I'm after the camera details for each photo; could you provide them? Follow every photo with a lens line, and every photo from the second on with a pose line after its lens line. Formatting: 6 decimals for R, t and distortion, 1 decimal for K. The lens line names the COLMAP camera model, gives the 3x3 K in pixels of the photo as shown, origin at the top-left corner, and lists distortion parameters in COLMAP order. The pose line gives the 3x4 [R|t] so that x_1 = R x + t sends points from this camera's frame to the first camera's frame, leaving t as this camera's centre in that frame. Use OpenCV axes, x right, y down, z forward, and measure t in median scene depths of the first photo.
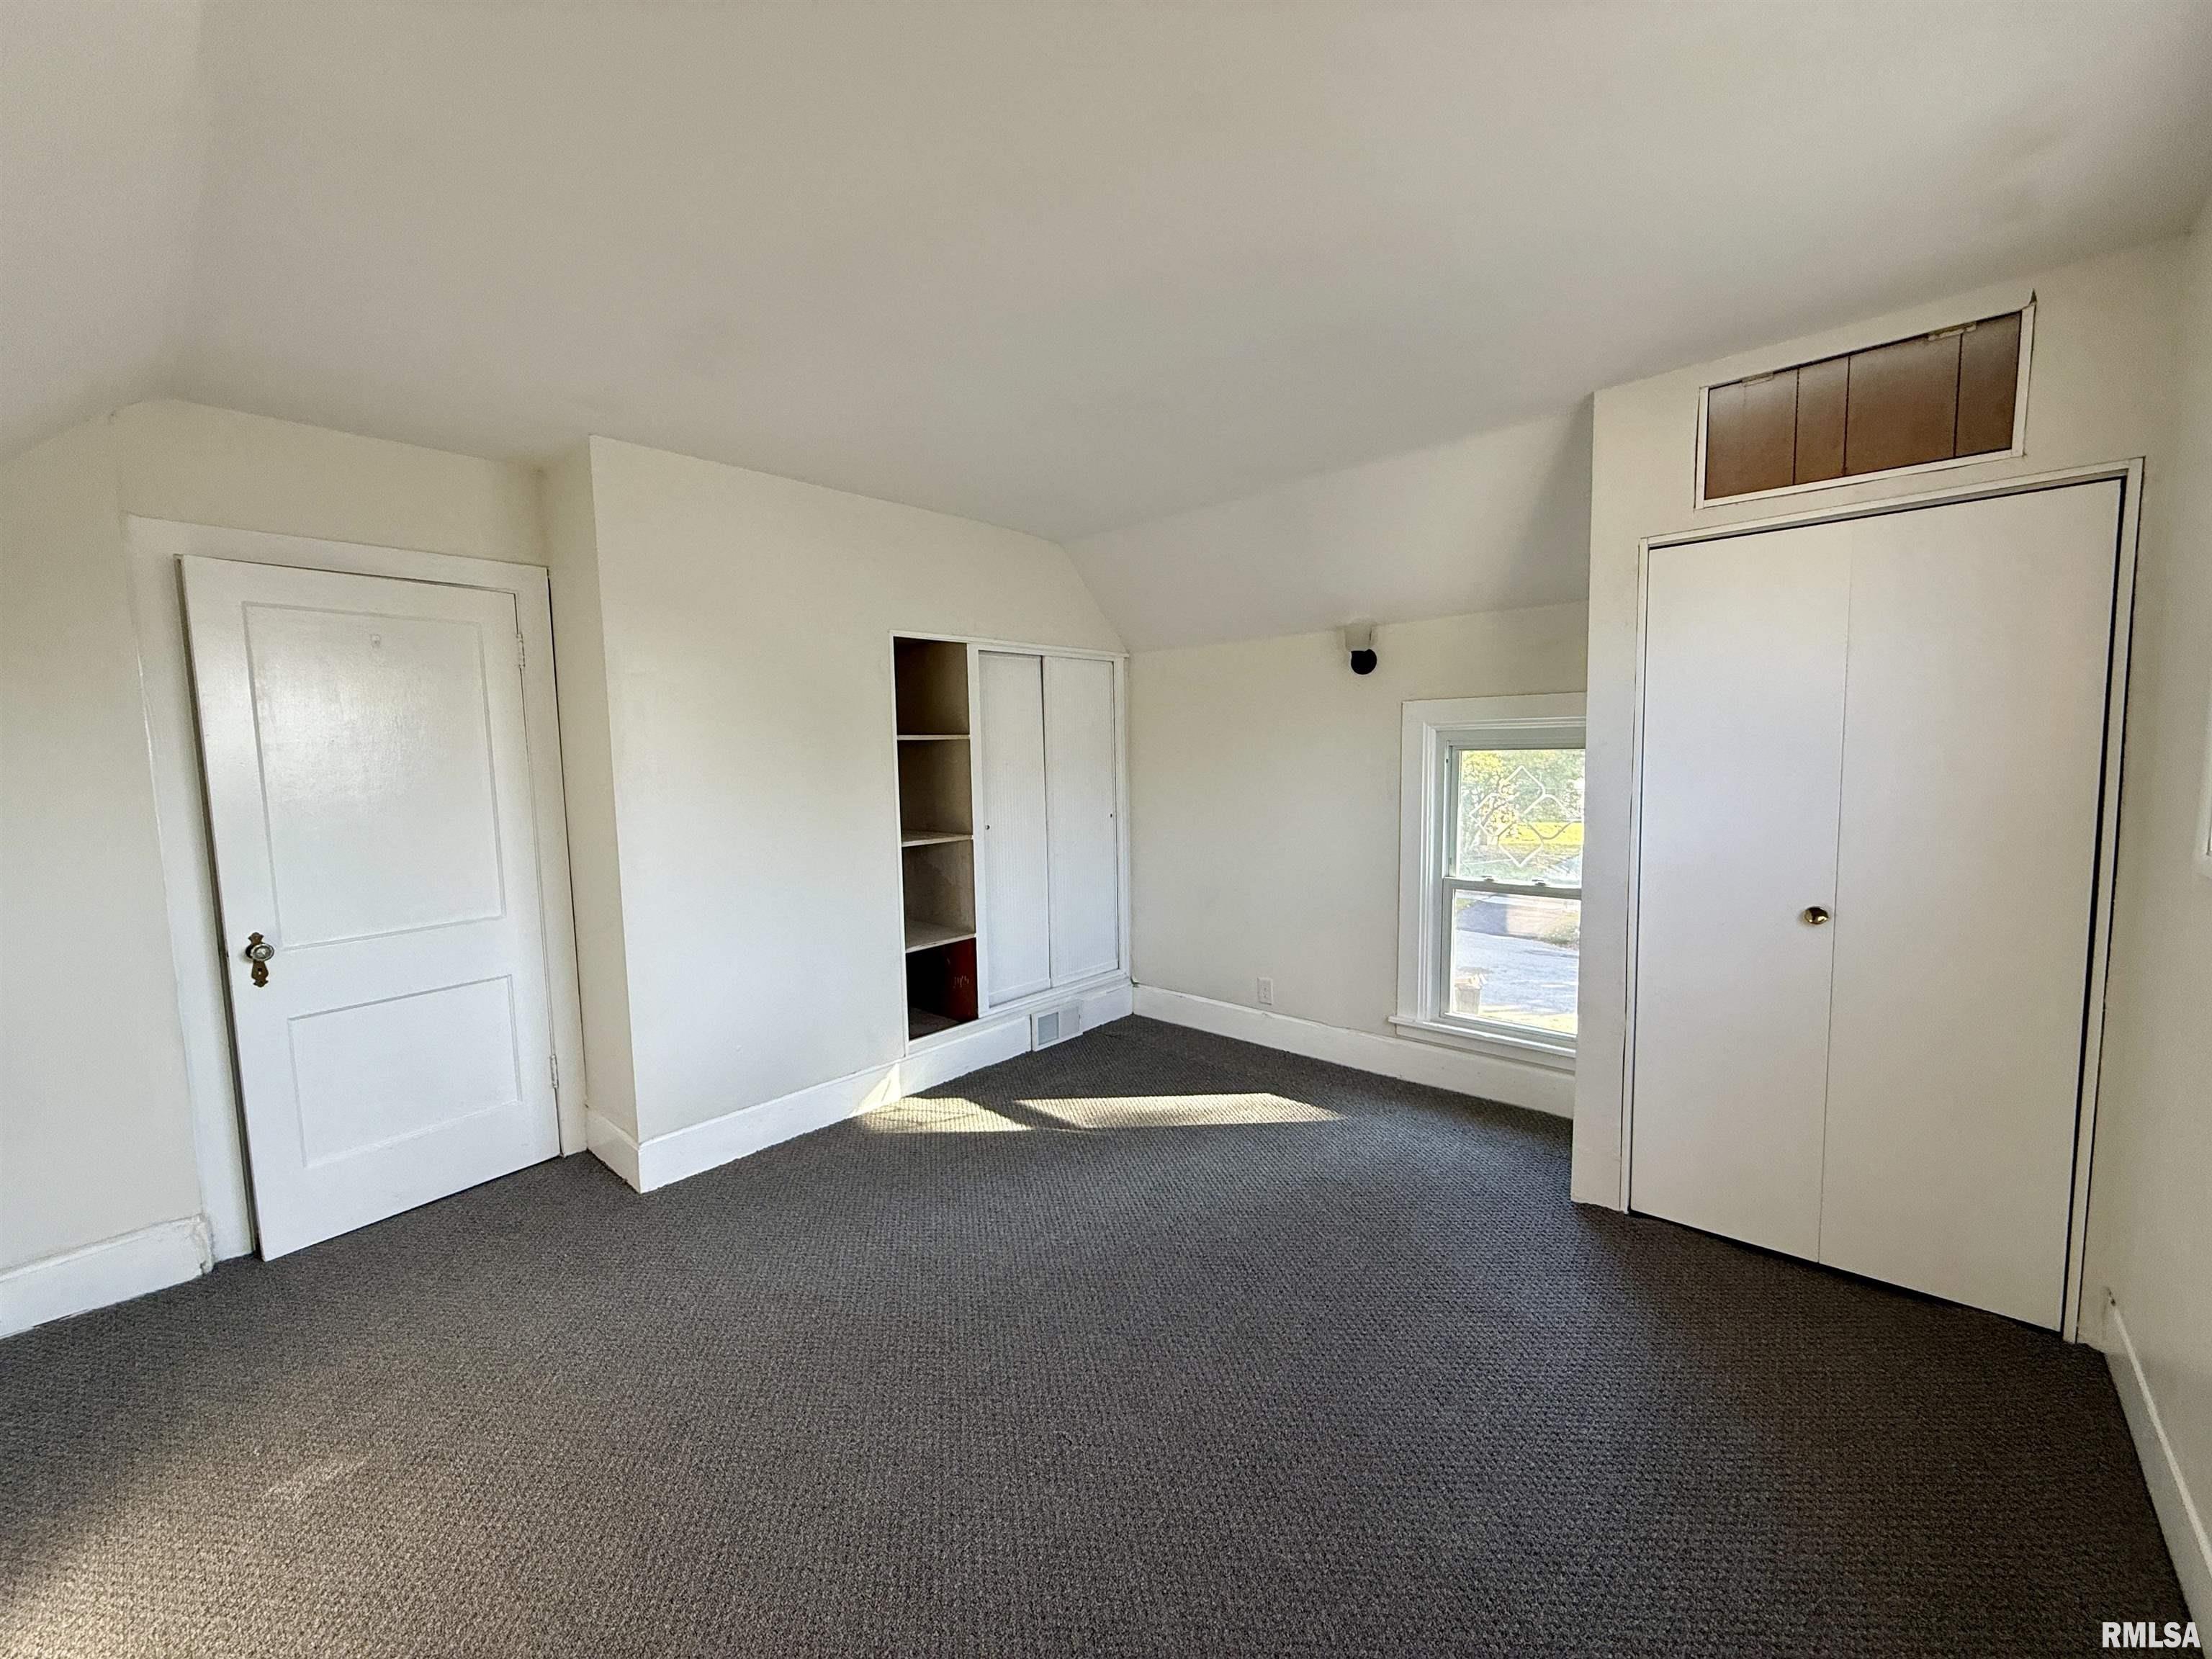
lens RADIAL K [[890.1, 0, 1080.8], [0, 890.1, 817.3], [0, 0, 1]] dist [-0.001177, -0.000543]
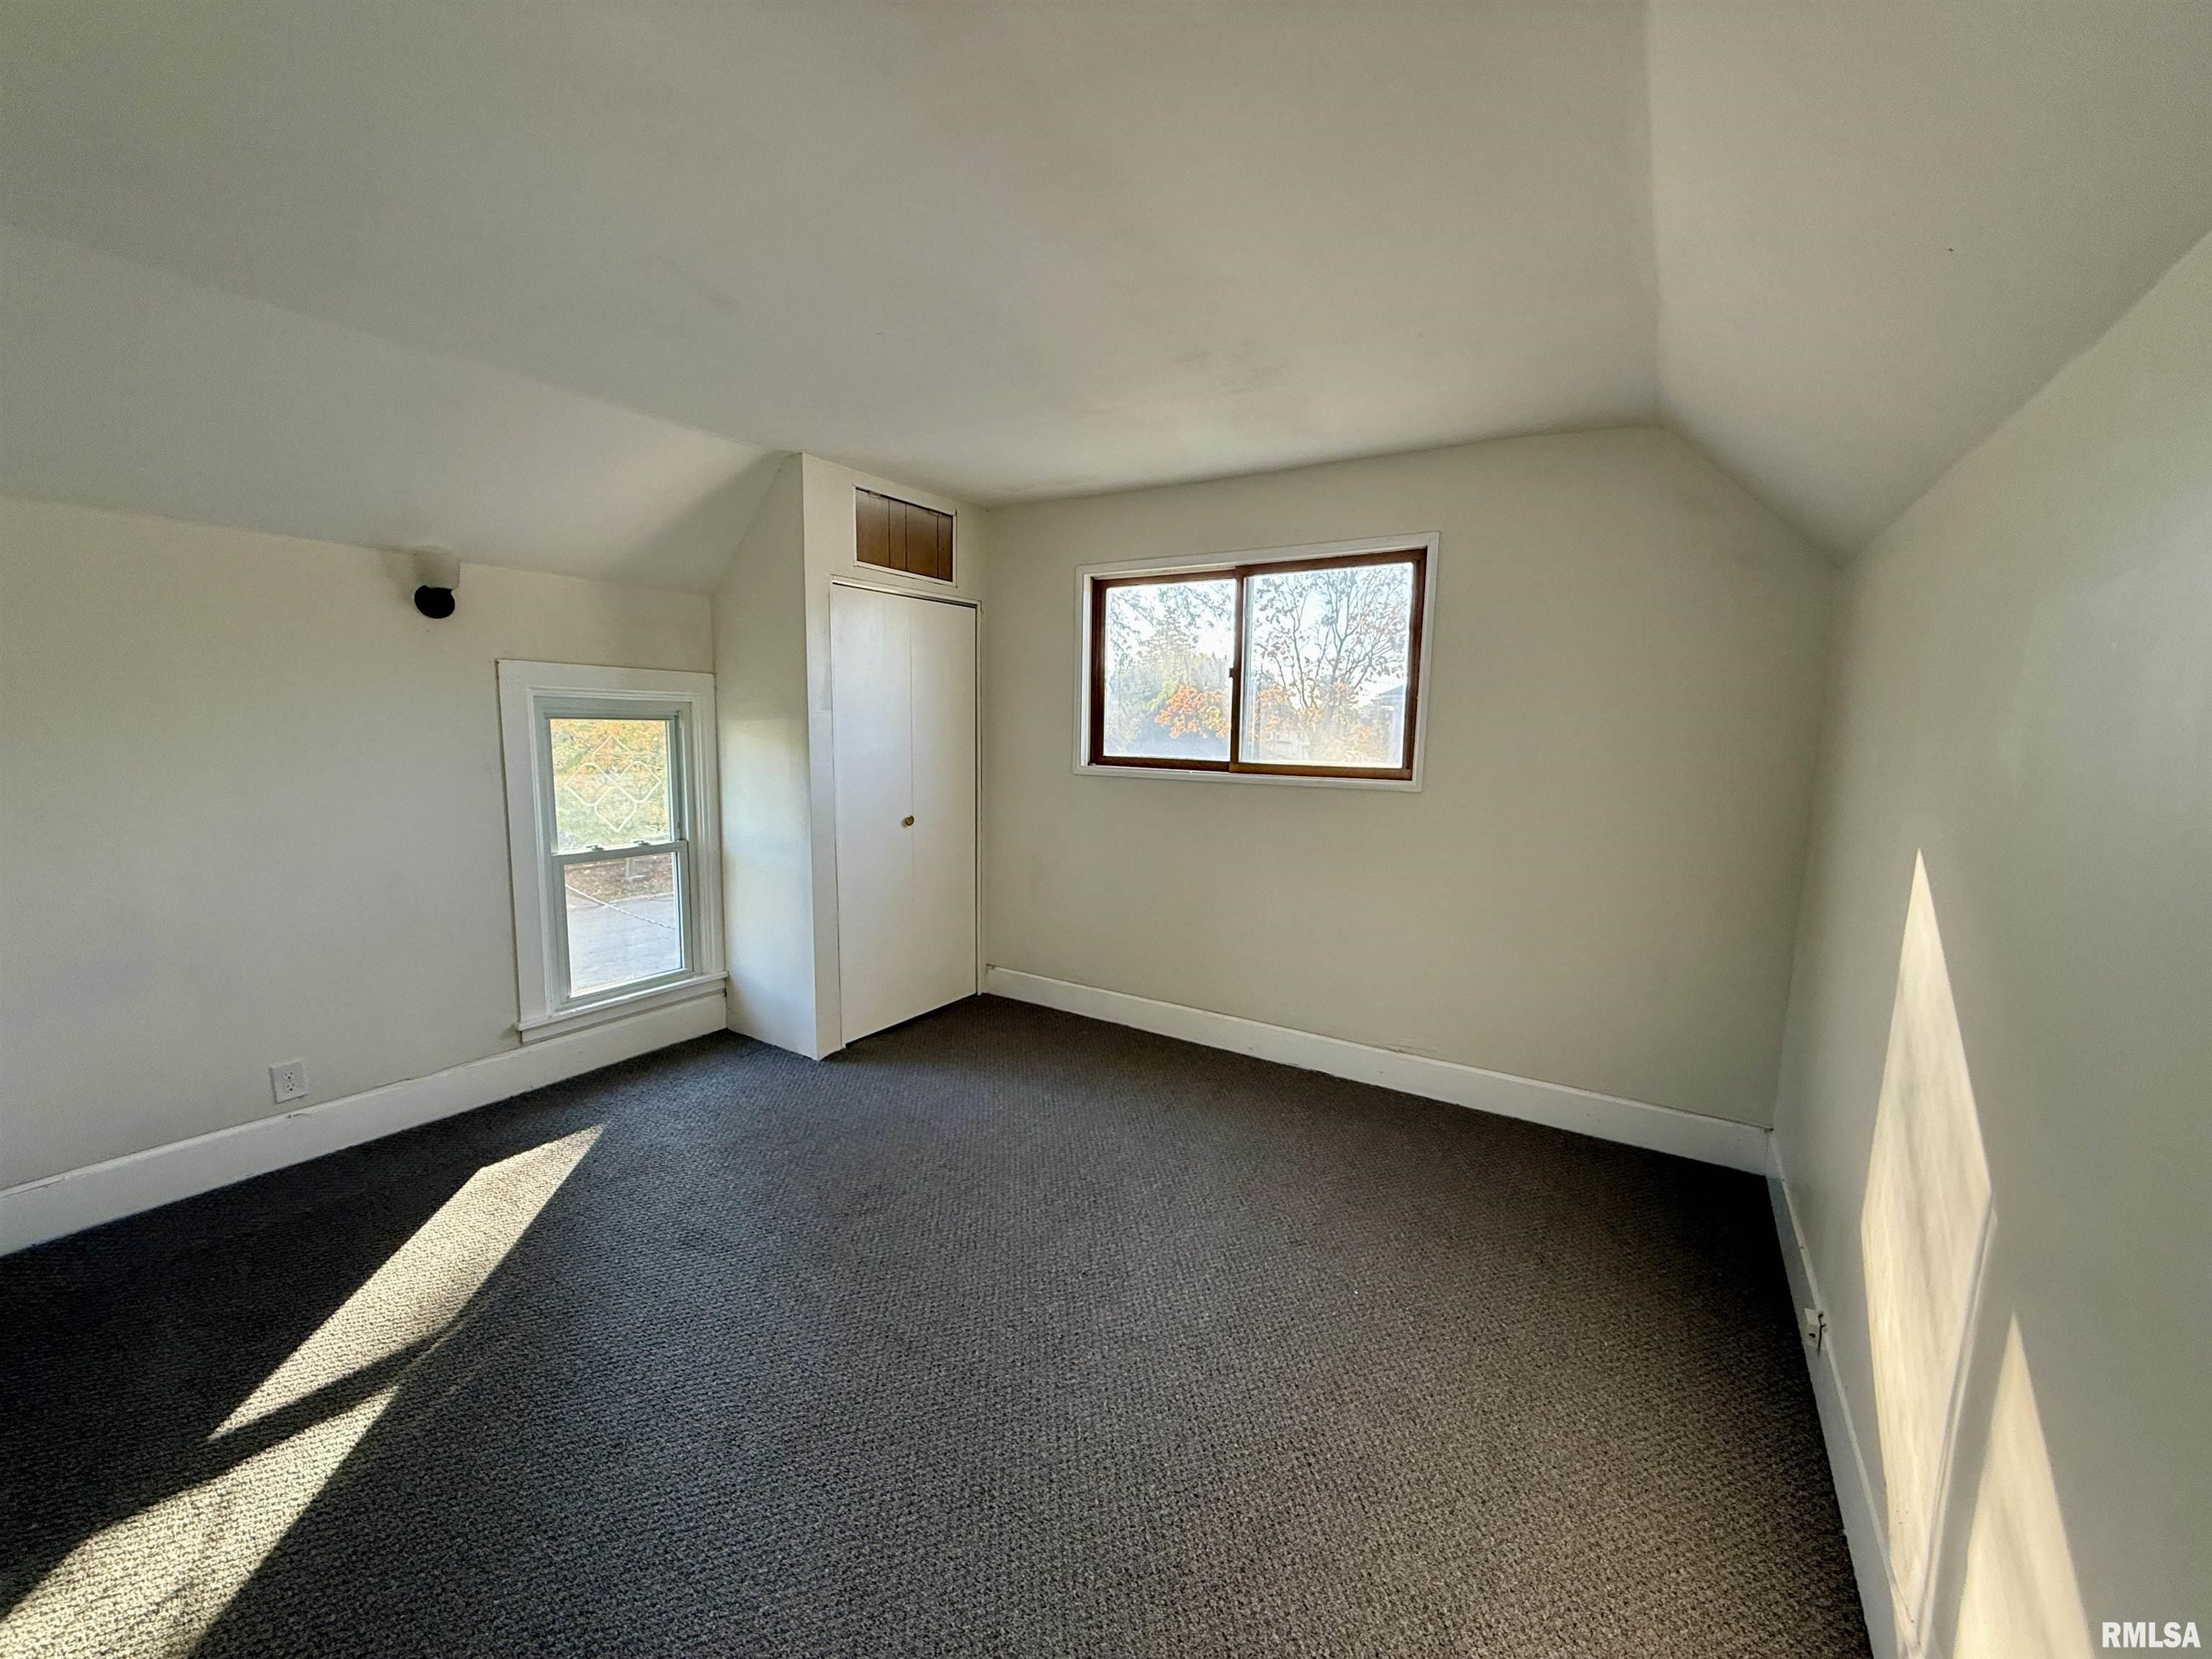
lens RADIAL K [[881.0, 0, 1106.0], [0, 881.0, 829.5], [0, 0, 1]] dist [0.000105, -0.000066]
pose [[-0.199046, -0.094181, 0.975454, -0.623708], [0.062269, 0.992144, 0.108498, -0.023874], [-0.978010, 0.082337, -0.191618, 0.628109]]
